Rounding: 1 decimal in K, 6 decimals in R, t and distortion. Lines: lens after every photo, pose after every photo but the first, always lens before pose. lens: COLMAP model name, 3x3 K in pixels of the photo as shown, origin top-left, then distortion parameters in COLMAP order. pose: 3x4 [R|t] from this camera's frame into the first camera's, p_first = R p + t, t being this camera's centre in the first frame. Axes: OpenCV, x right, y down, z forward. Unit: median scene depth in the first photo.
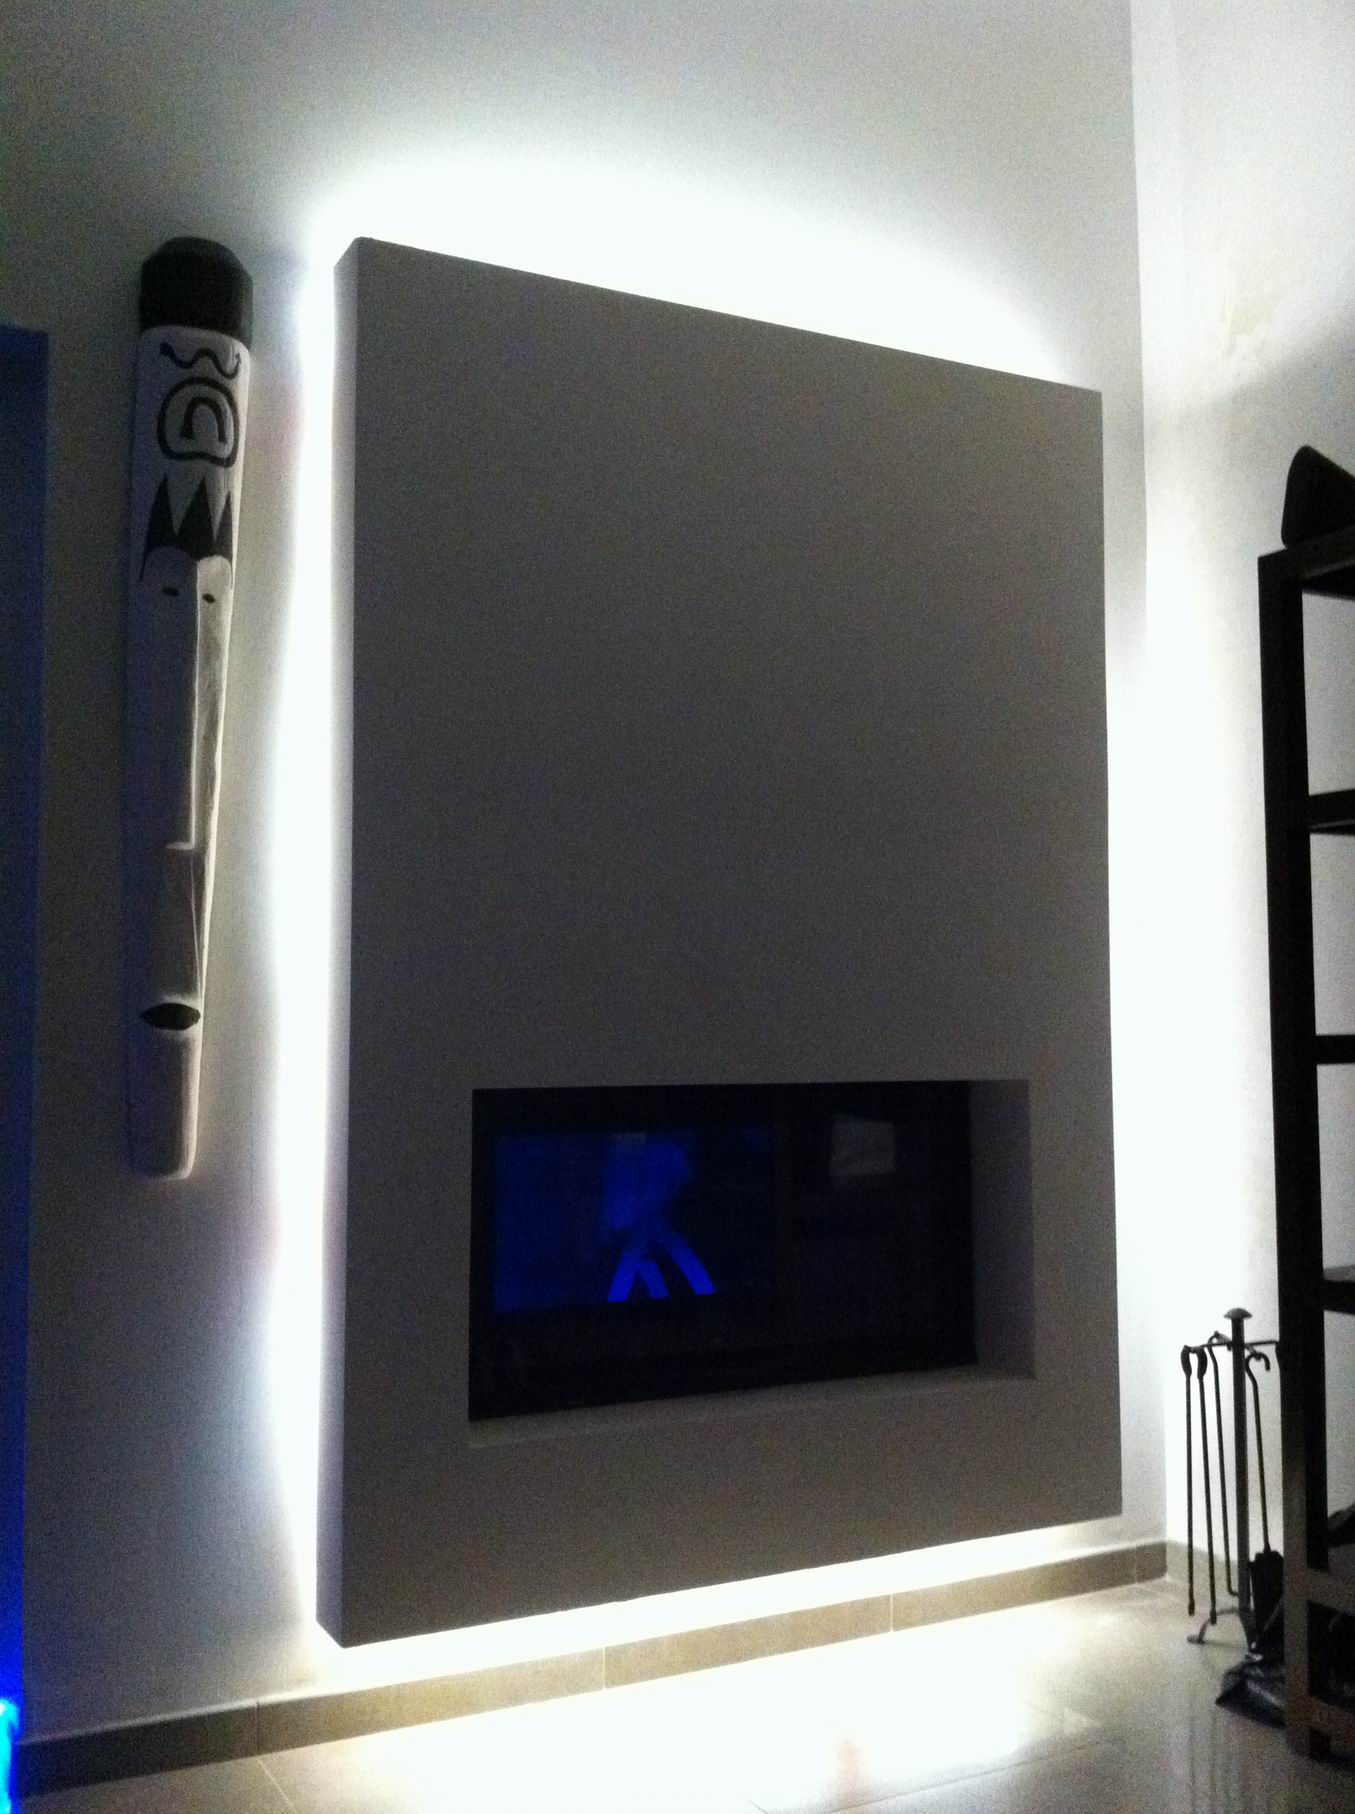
lens RADIAL K [[1814.1, 0, 662.9], [0, 1814.1, 884.9], [0, 0, 1]] dist [-0.027823, -0.023469]
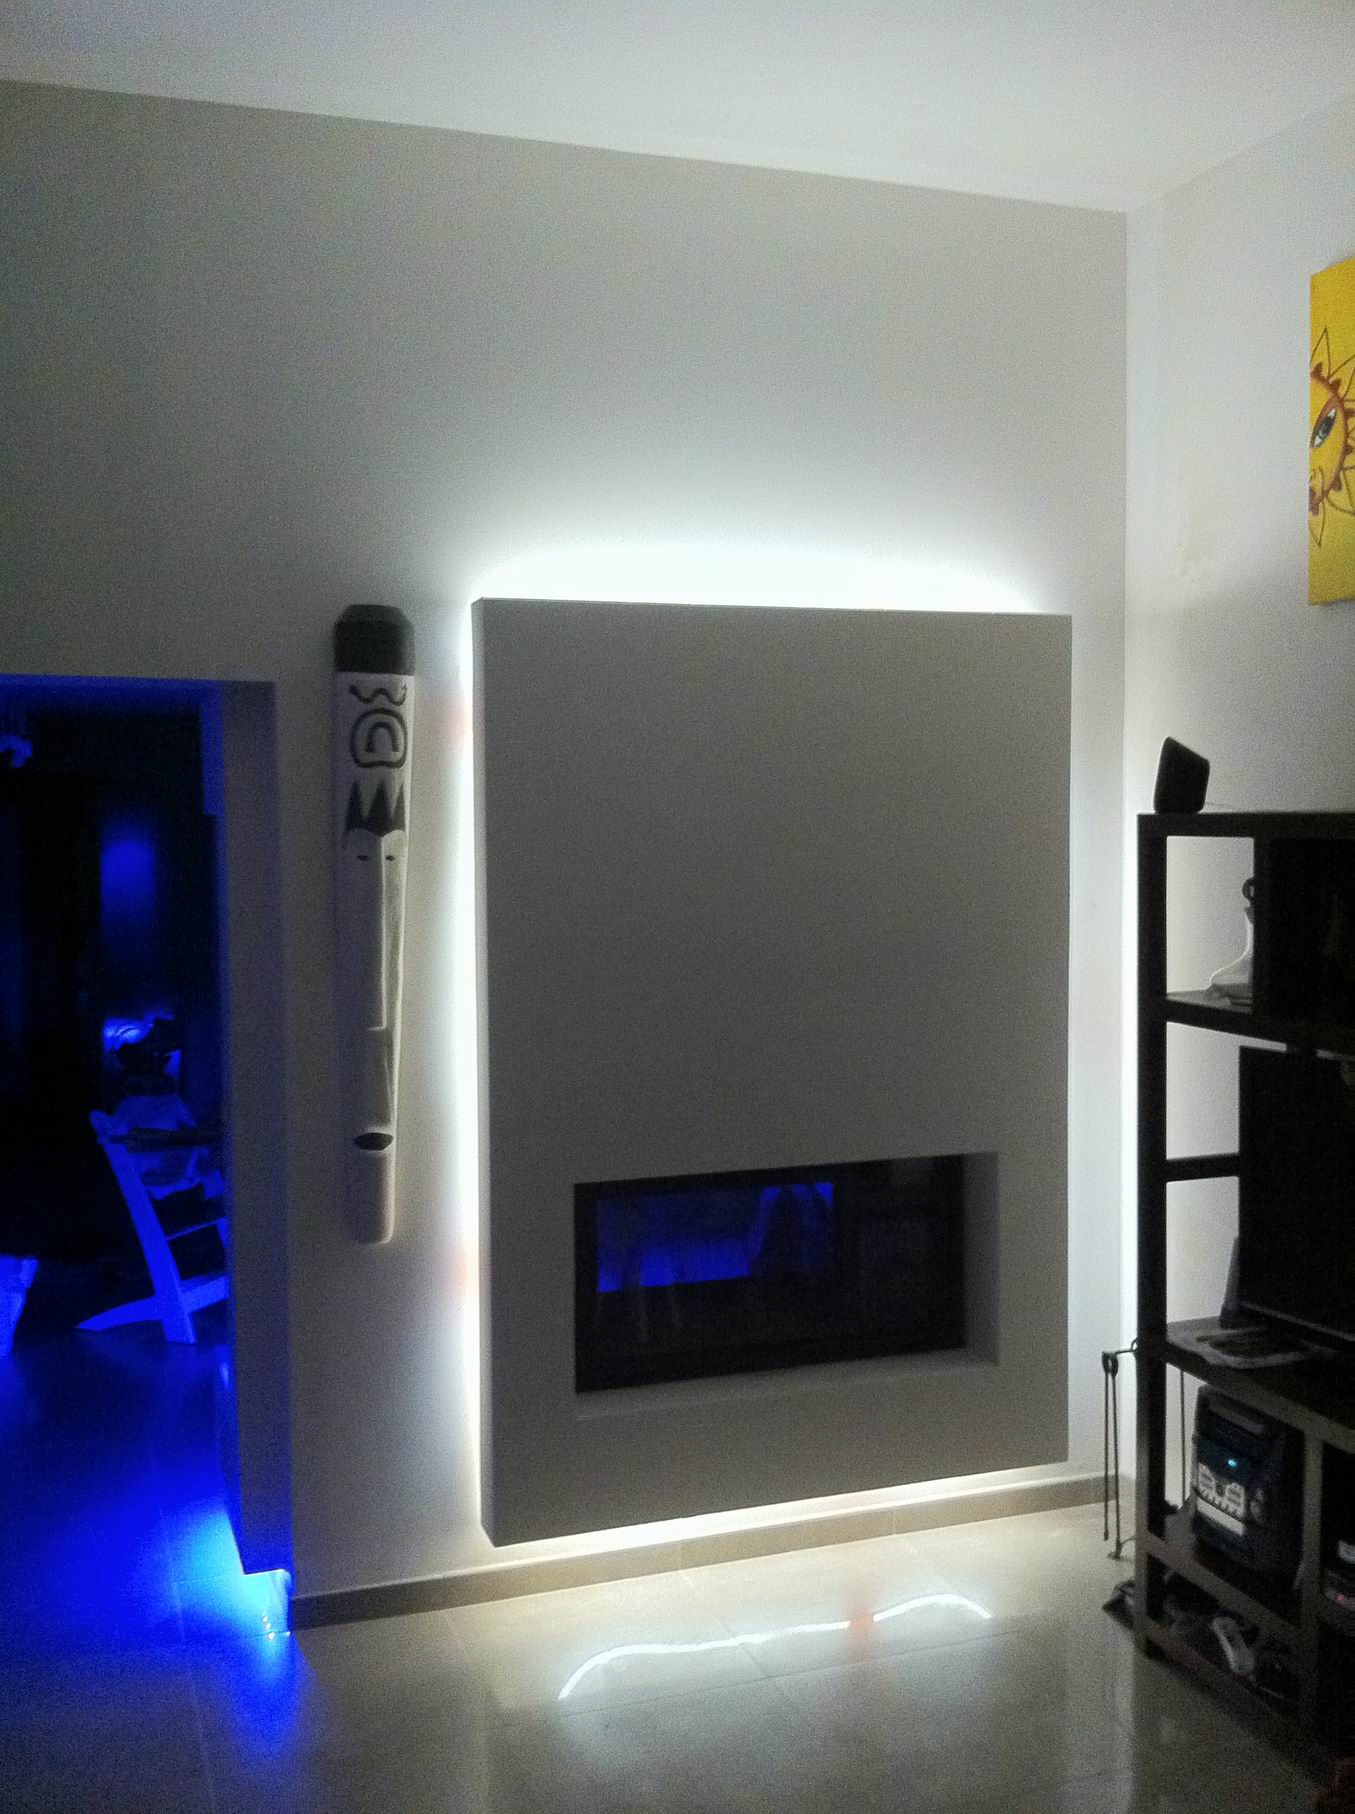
lens RADIAL K [[1802.6, 0, 669.8], [0, 1802.6, 890.1], [0, 0, 1]] dist [-0.005024, -0.014465]
pose [[0.990123, 0.001383, -0.140193, 0.177918], [0.015207, 0.992992, 0.117195, -0.299483], [0.139372, -0.118169, 0.983164, -0.406314]]
